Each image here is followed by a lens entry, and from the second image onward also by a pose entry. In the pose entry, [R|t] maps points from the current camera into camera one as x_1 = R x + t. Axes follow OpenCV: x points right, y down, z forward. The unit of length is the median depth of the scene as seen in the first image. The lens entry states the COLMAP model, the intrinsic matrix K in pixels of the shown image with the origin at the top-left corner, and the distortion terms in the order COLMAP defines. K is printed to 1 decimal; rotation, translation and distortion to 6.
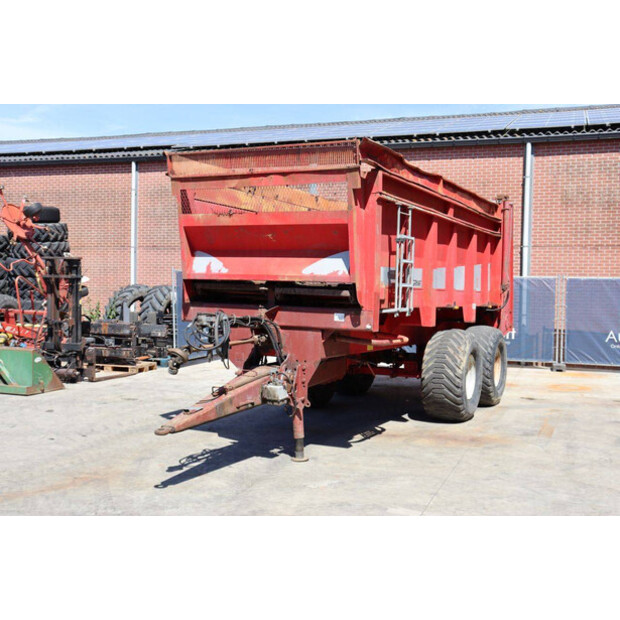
lens RADIAL K [[733.8, 0, 294.6], [0, 733.8, 307.6], [0, 0, 1]] dist [-0.030566, 0.000000]
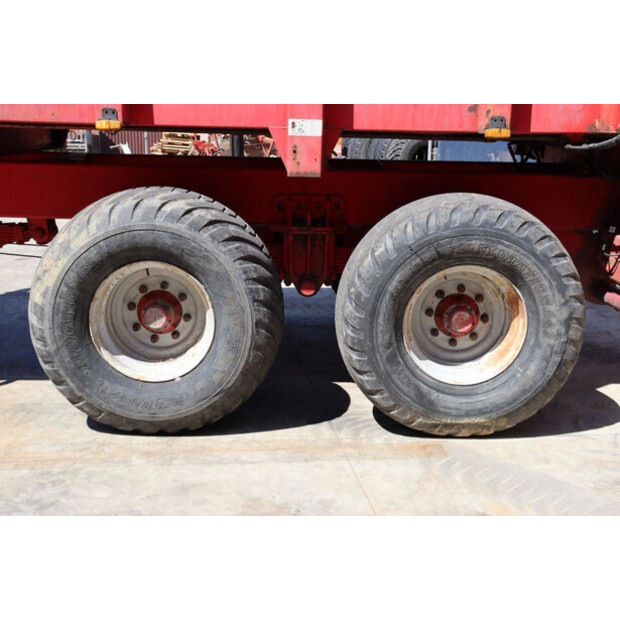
lens RADIAL K [[817.4, 0, 310.5], [0, 817.4, 313.1], [0, 0, 1]] dist [0.042211, 0.000000]
pose [[0.481894, 0.189125, -0.855576, 0.801016], [-0.030067, 0.979423, 0.199566, 0.008629], [0.875714, -0.070445, 0.477664, 1.125764]]
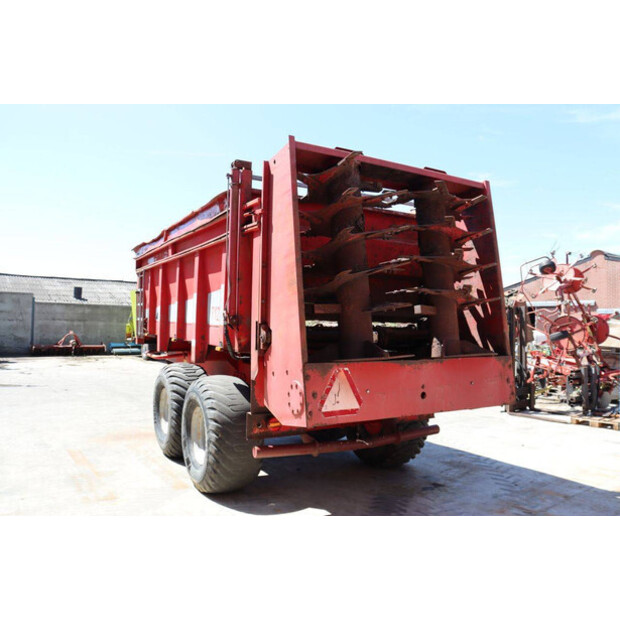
lens RADIAL K [[505.6, 0, 309.2], [0, 505.6, 307.4], [0, 0, 1]] dist [-0.143074, 0.040345]
pose [[-0.531198, -0.050231, -0.845757, 0.907149], [-0.051215, 0.998319, -0.027126, -0.045723], [0.845698, 0.028906, -0.532878, 1.945632]]
